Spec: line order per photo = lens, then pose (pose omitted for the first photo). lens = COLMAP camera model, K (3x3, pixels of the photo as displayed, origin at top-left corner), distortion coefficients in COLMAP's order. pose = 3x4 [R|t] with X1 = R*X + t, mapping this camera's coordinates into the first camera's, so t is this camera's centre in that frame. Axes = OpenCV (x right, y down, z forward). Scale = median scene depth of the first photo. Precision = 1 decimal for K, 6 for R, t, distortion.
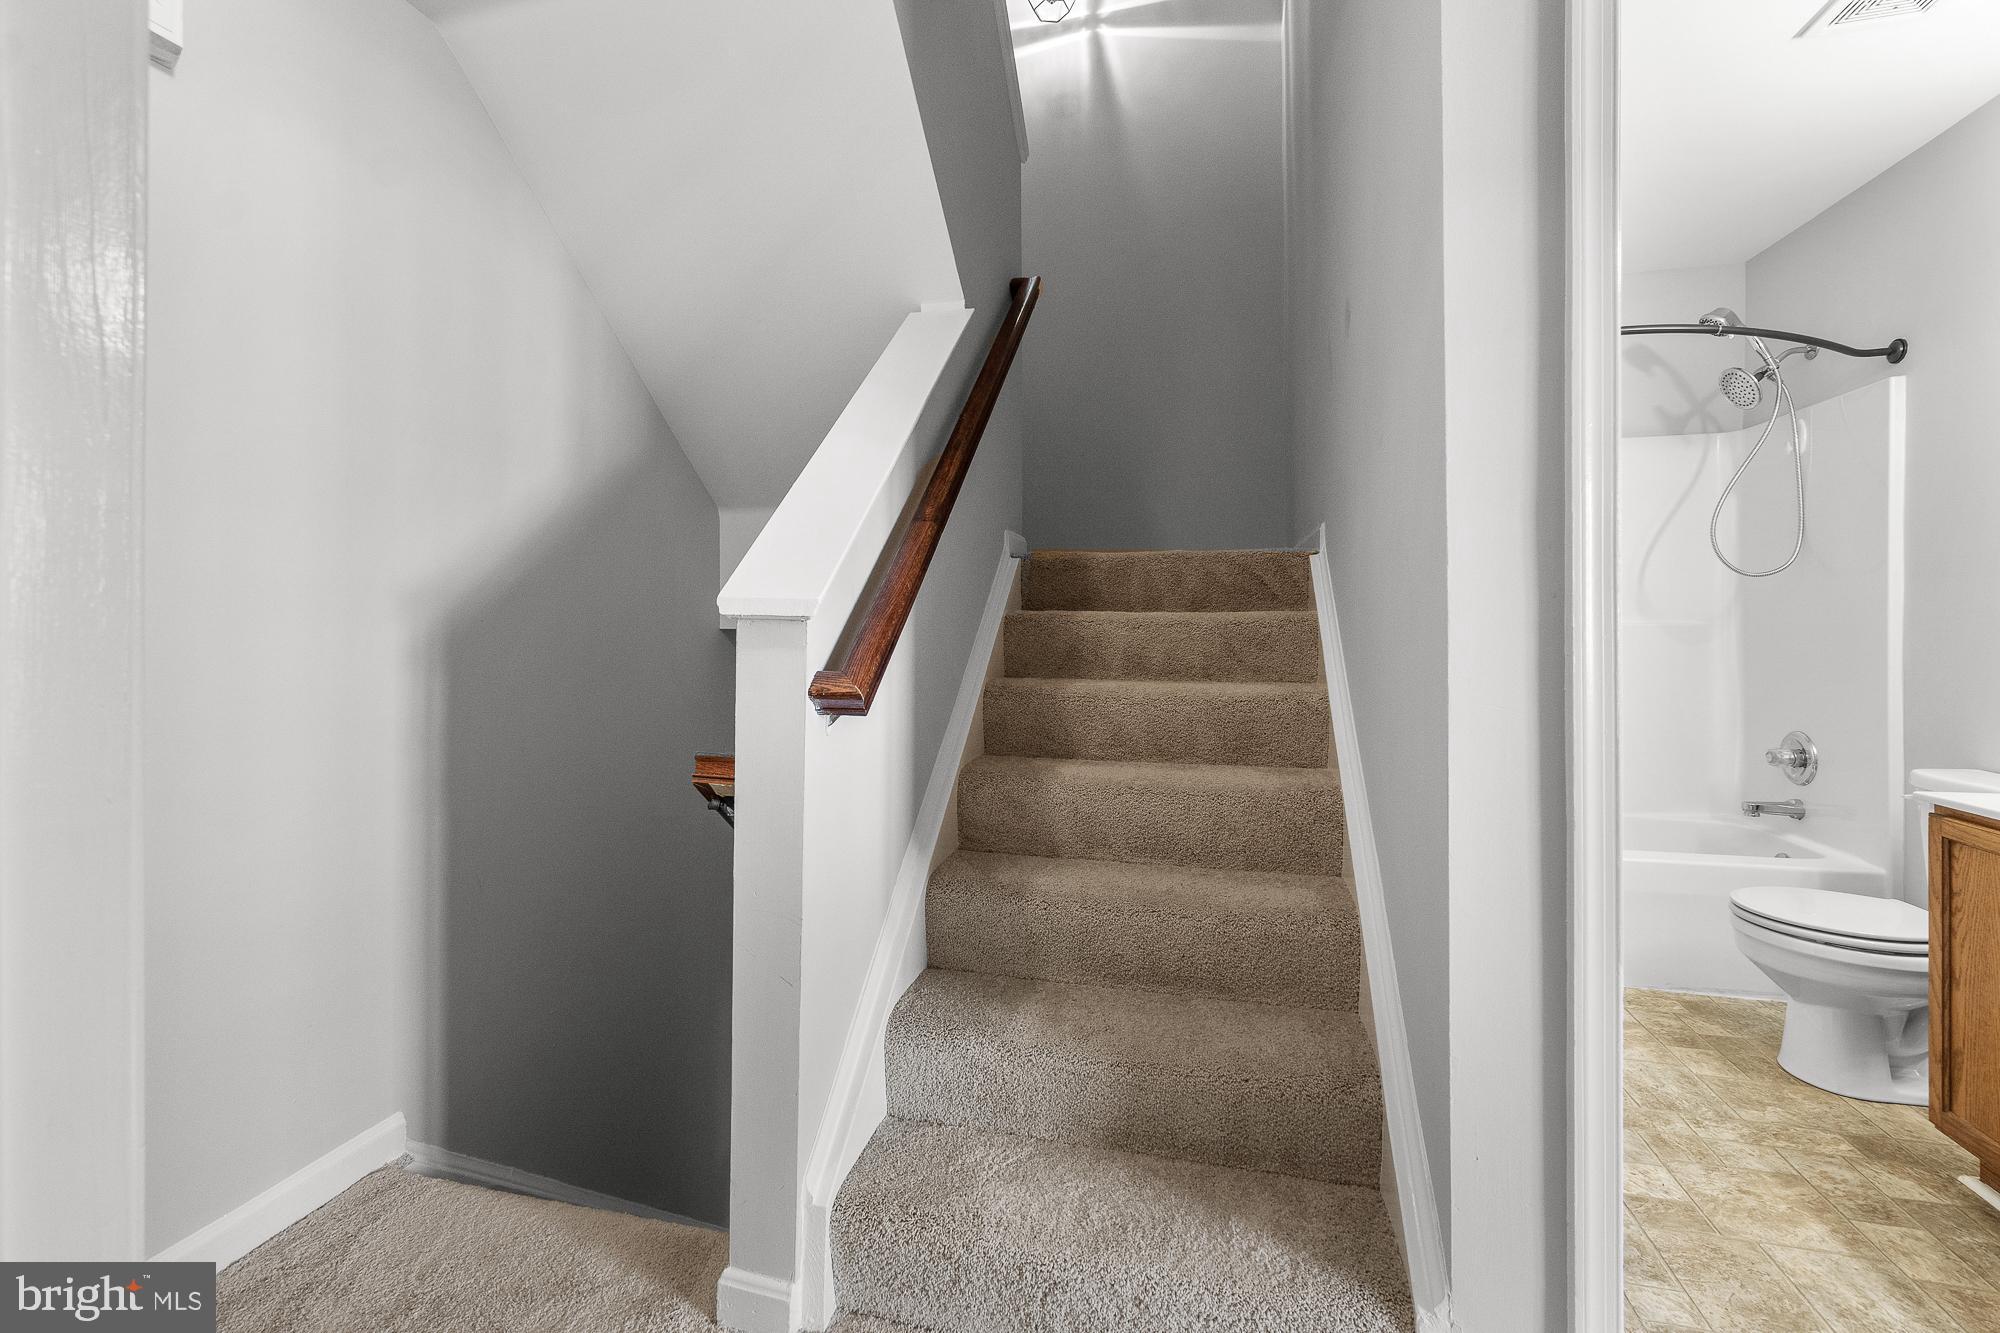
lens RADIAL K [[868.8, 0, 951.9], [0, 868.8, 620.5], [0, 0, 1]] dist [-0.005989, 0.000729]
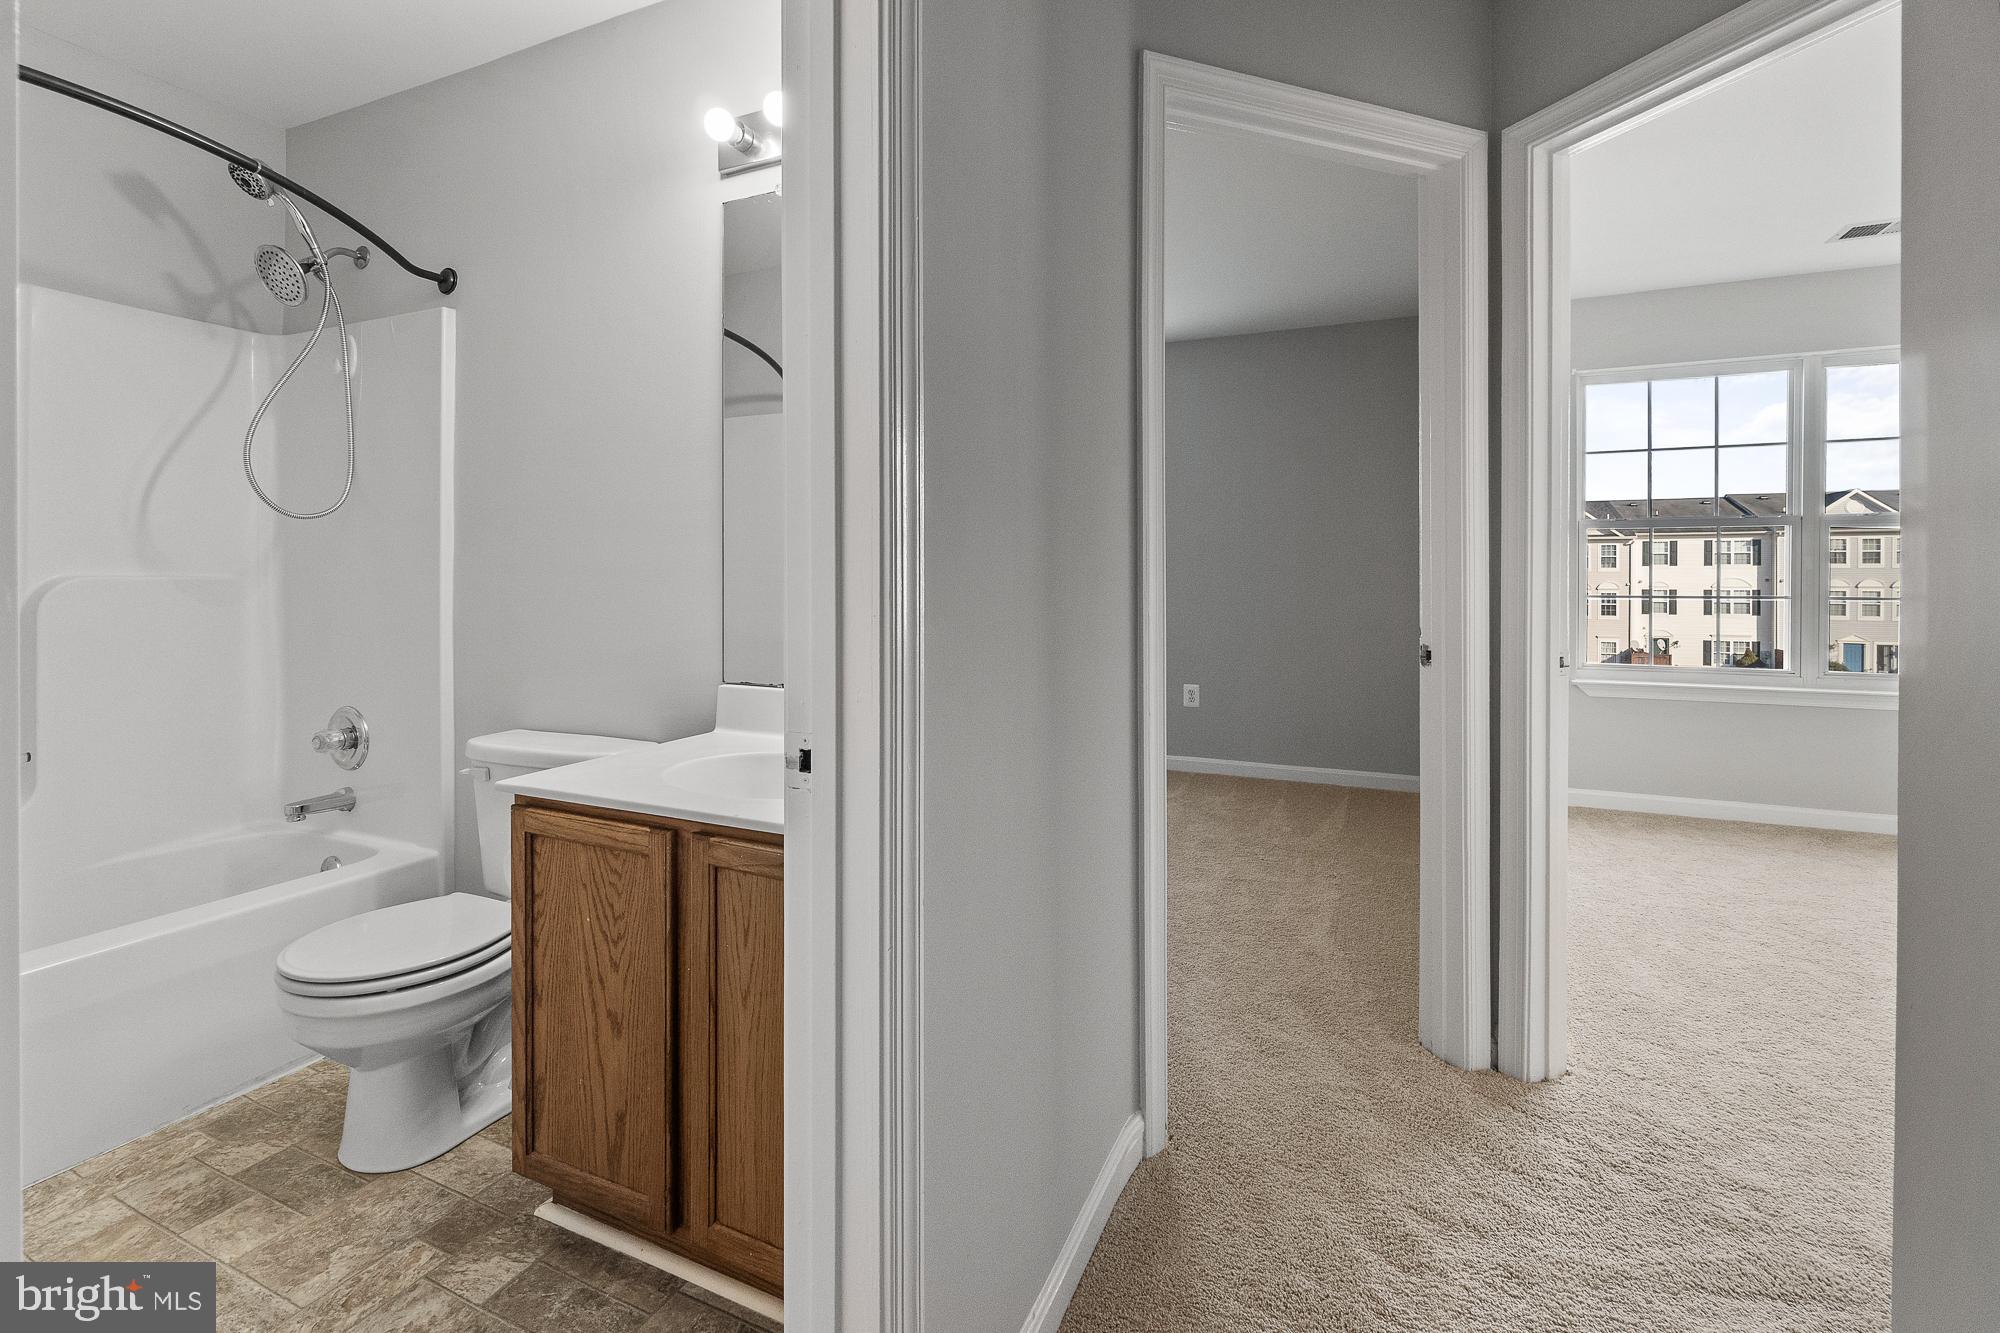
lens RADIAL K [[868.8, 0, 997.4], [0, 868.8, 586.7], [0, 0, 1]] dist [-0.005989, 0.000729]
pose [[0.128063, -0.007884, 0.991735, 0.256170], [-0.007313, 0.999934, 0.008893, 0.000287], [-0.991739, -0.008392, 0.127997, 0.301969]]
